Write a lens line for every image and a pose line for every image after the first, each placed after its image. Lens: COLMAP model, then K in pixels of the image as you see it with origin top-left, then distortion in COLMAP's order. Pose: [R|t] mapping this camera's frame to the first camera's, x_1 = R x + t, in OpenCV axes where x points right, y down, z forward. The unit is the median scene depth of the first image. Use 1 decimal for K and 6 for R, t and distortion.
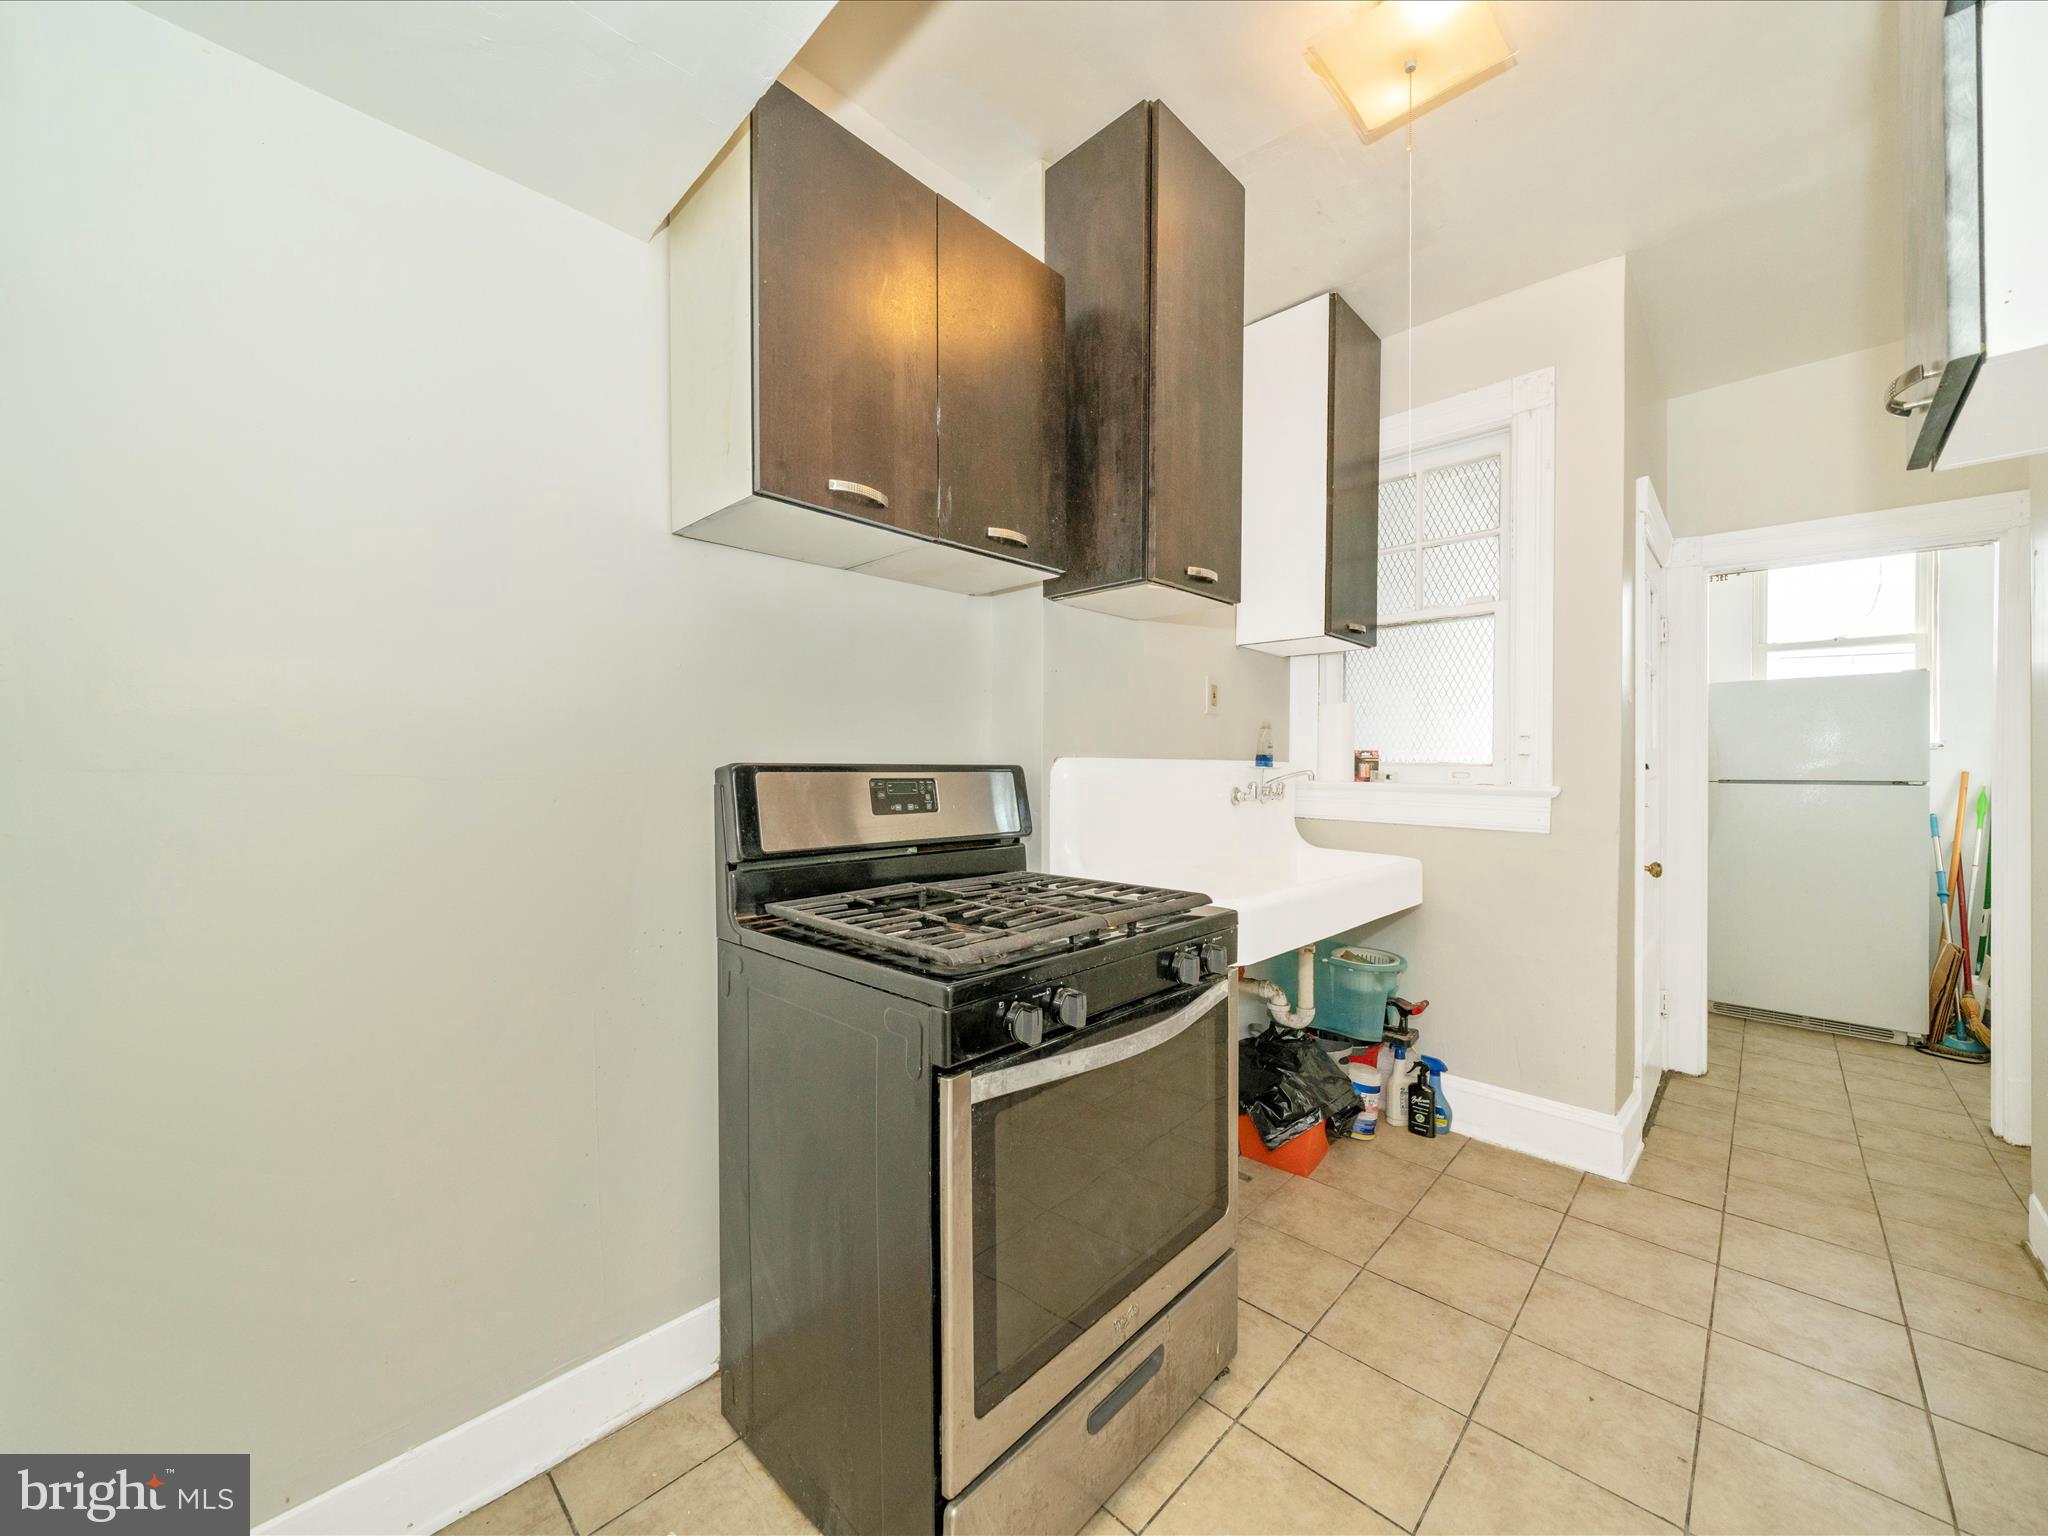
lens RADIAL K [[791.0, 0, 1023.1], [0, 791.0, 778.5], [0, 0, 1]] dist [-0.006157, -0.000057]
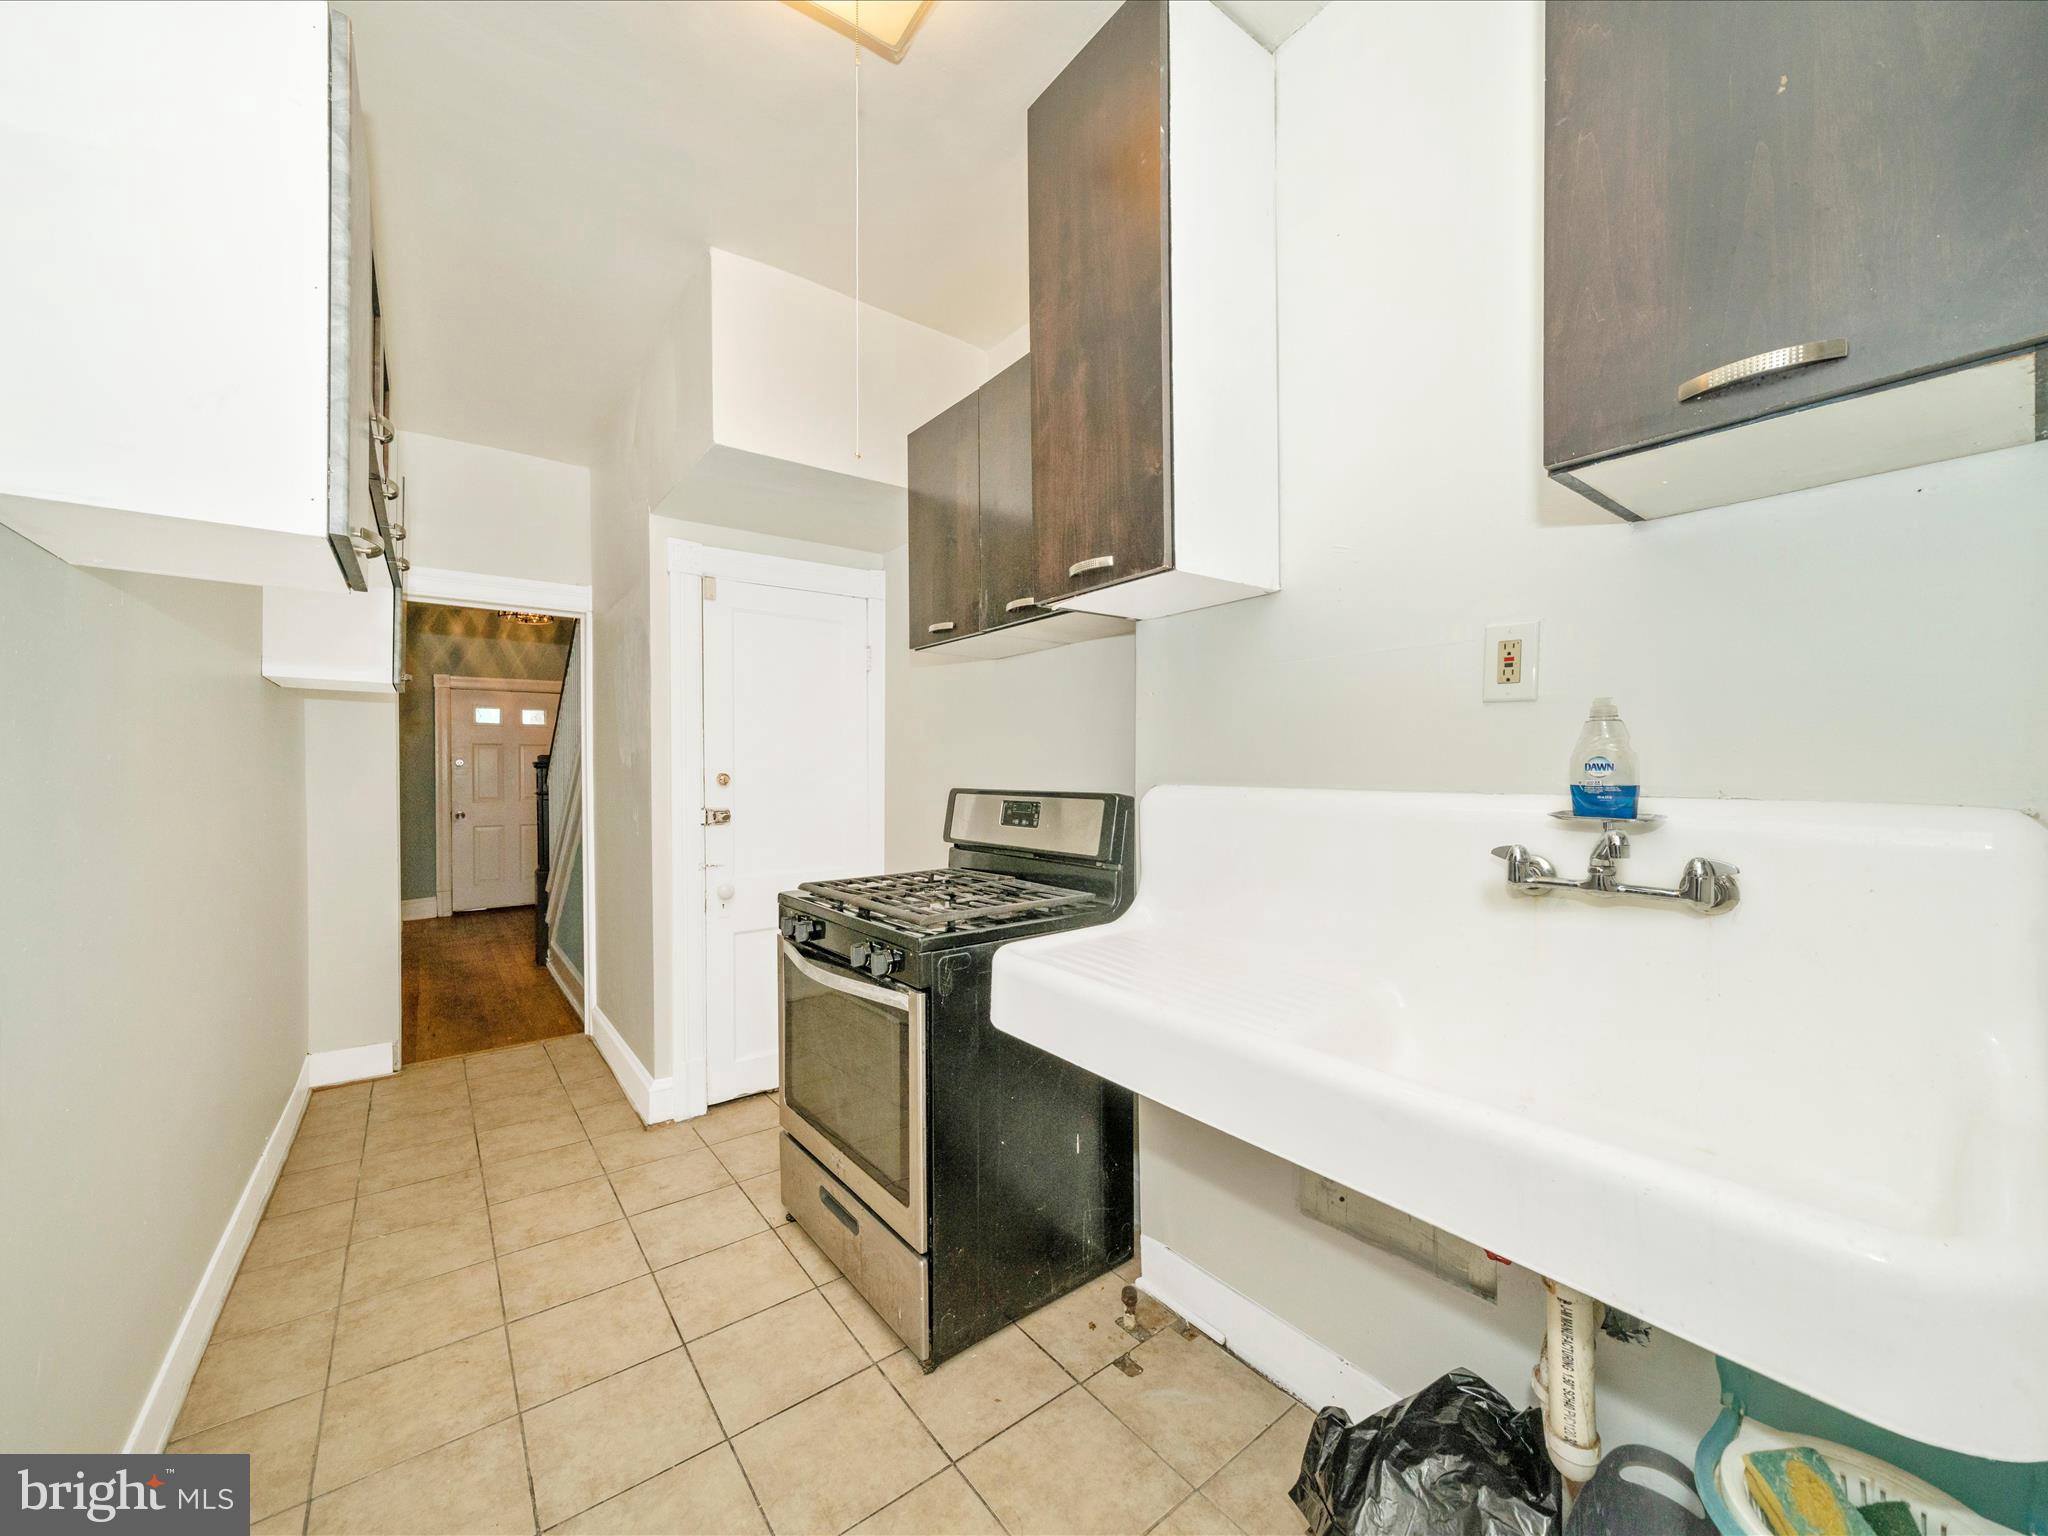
lens RADIAL K [[791.0, 0, 1023.1], [0, 791.0, 778.5], [0, 0, 1]] dist [-0.006157, -0.000057]
pose [[-0.149774, 0.015346, -0.988601, 1.239035], [-0.004584, 0.999858, 0.016215, -0.063057], [0.988710, 0.006960, -0.149683, 1.245949]]
